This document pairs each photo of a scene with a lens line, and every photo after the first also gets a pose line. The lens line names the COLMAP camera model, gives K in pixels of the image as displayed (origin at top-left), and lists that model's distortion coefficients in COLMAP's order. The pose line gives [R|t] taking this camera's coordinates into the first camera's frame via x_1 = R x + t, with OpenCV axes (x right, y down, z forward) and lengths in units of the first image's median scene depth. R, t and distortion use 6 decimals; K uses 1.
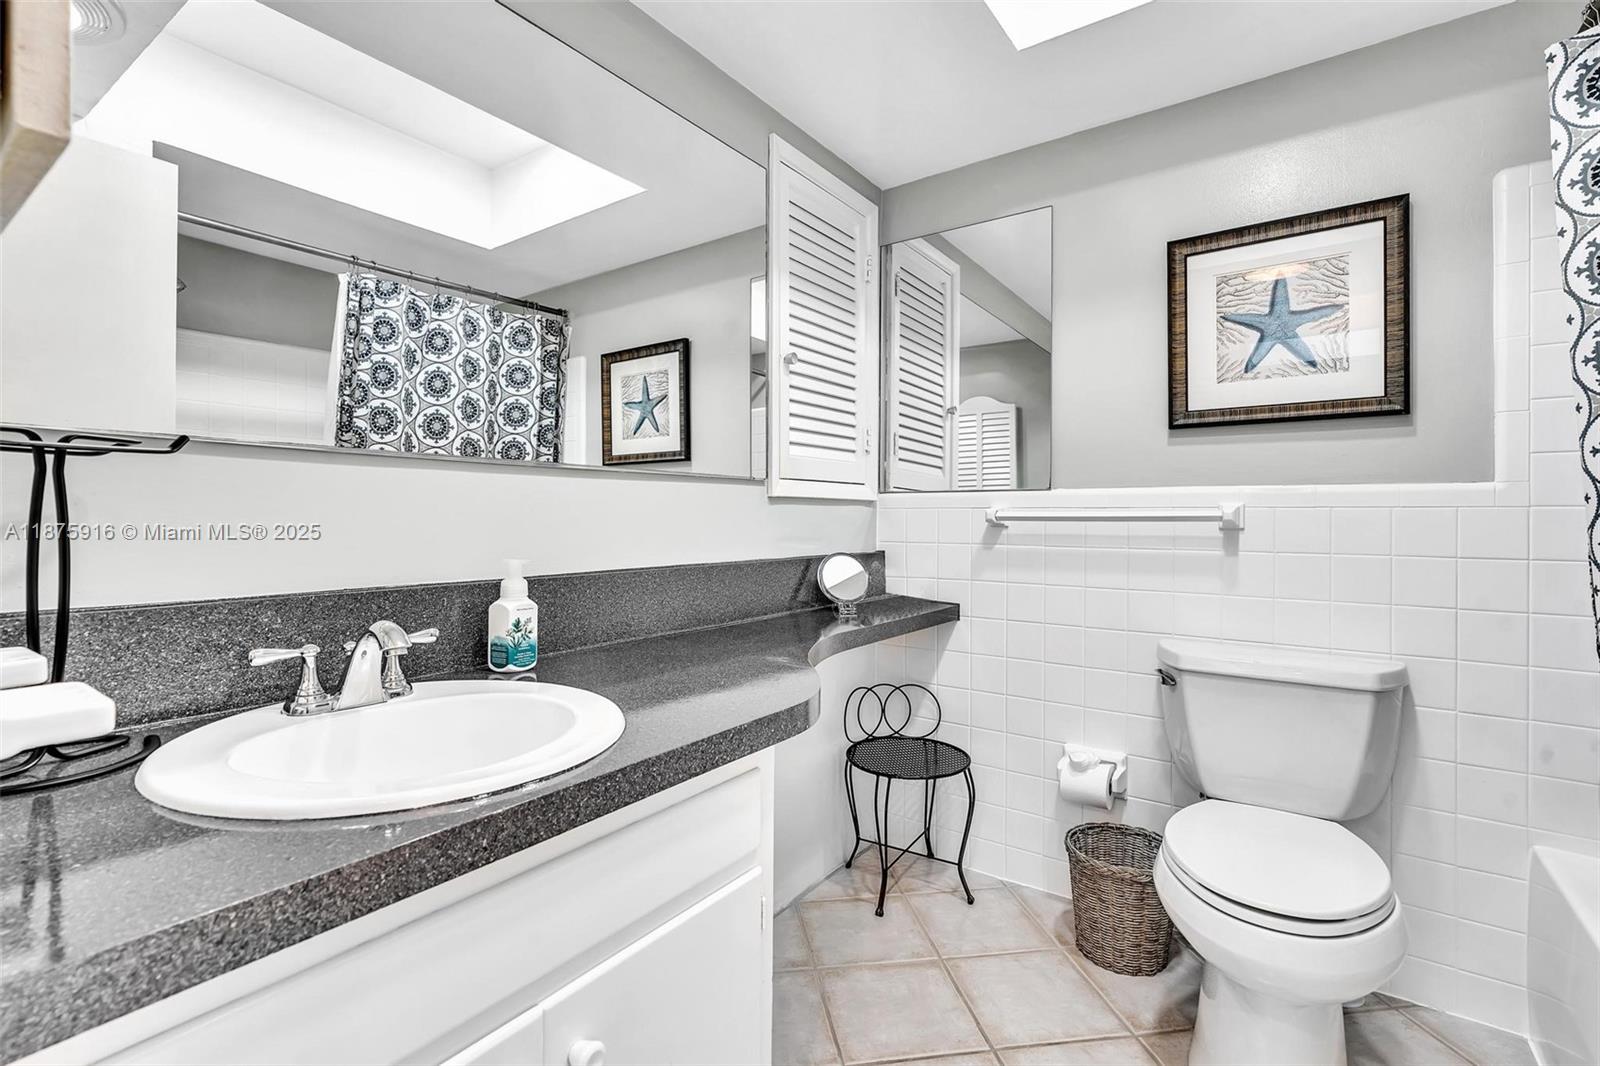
lens RADIAL K [[731.5, 0, 799.9], [0, 731.5, 516.7], [0, 0, 1]] dist [-0.010701, 0.004308]
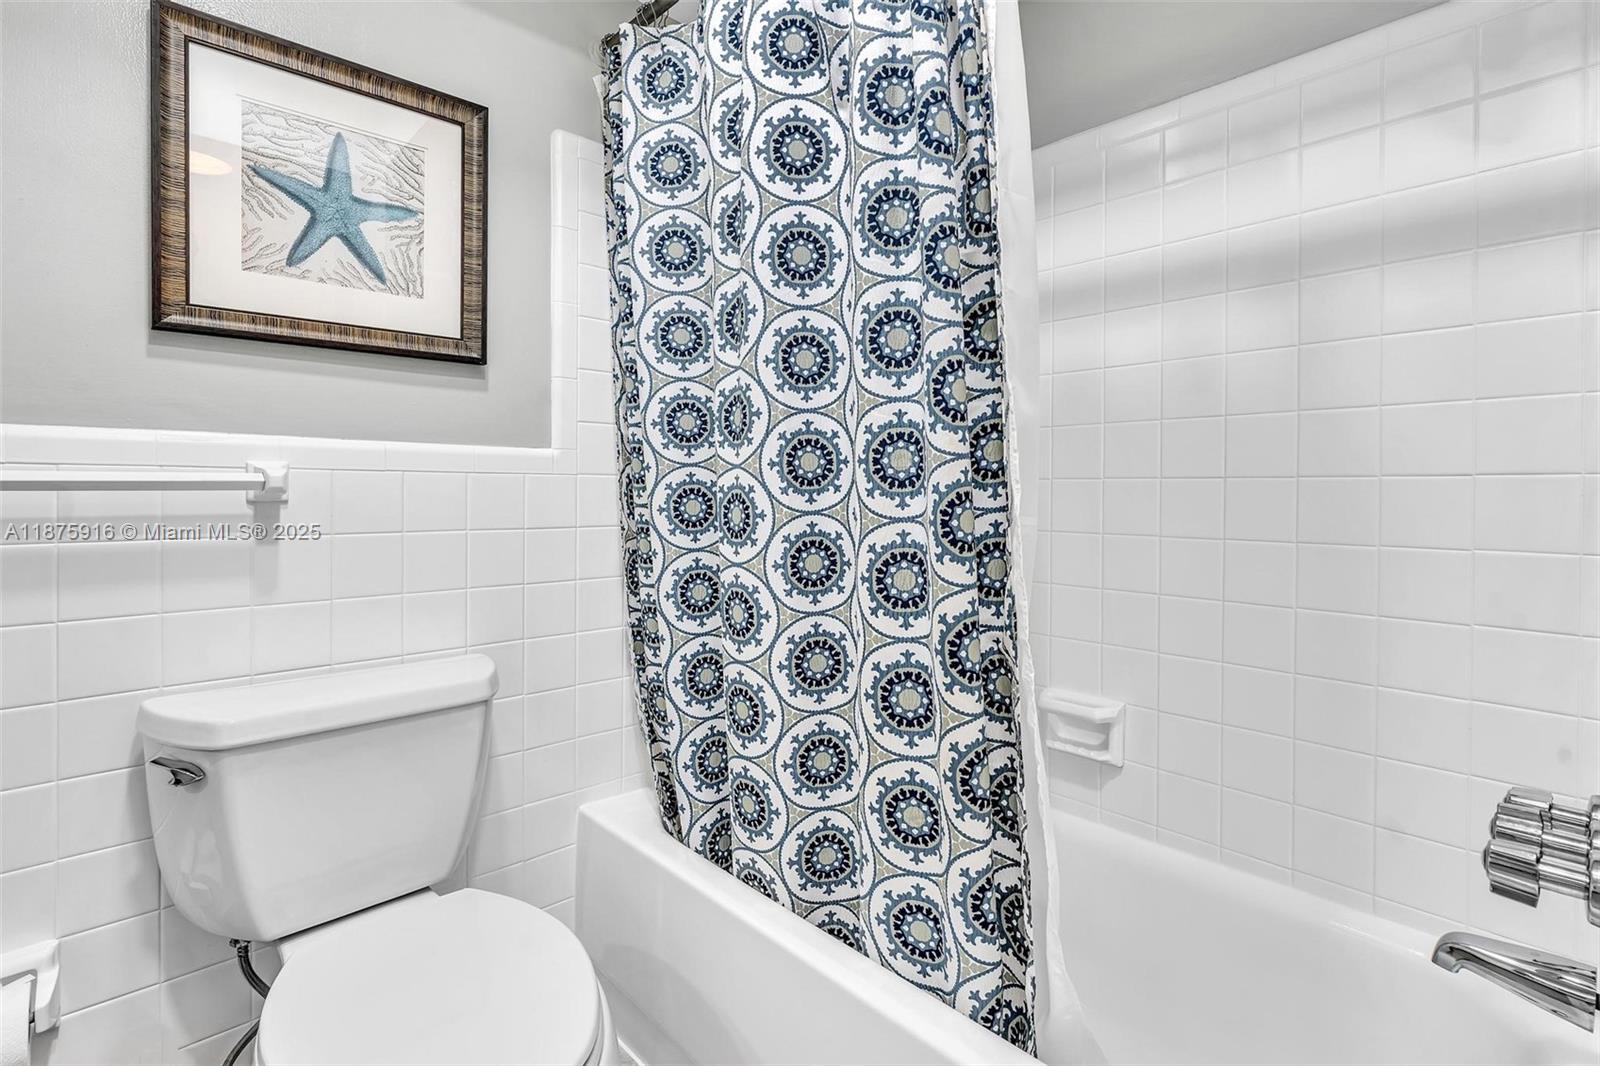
lens RADIAL K [[767.2, 0, 822.2], [0, 767.2, 491.5], [0, 0, 1]] dist [-0.006108, 0.001056]
pose [[0.184575, -0.006792, 0.982795, 0.017344], [-0.007678, 0.999936, 0.008352, -0.001724], [-0.982788, -0.009088, 0.184511, 0.418851]]
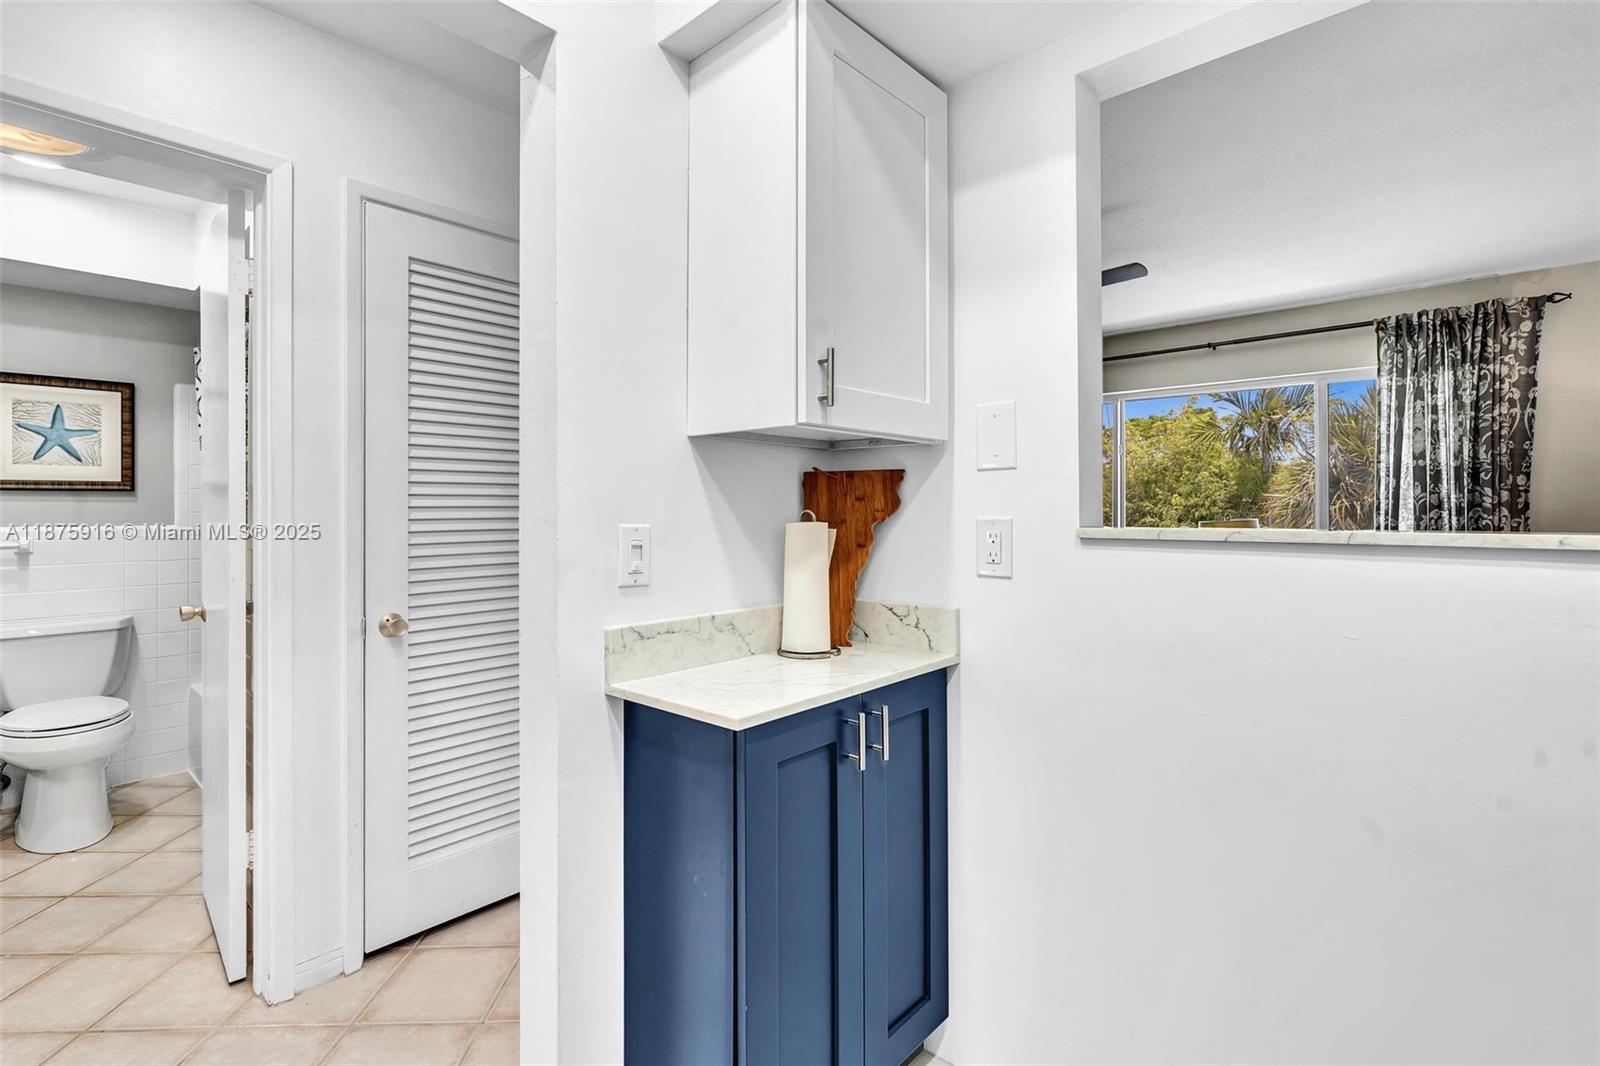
lens RADIAL K [[731.5, 0, 796.0], [0, 731.5, 506.4], [0, 0, 1]] dist [-0.010701, 0.004308]
pose [[0.121923, -0.001349, 0.992539, -0.904964], [-0.002694, 0.999995, 0.001690, -0.104164], [-0.992536, -0.002880, 0.121918, -1.027454]]
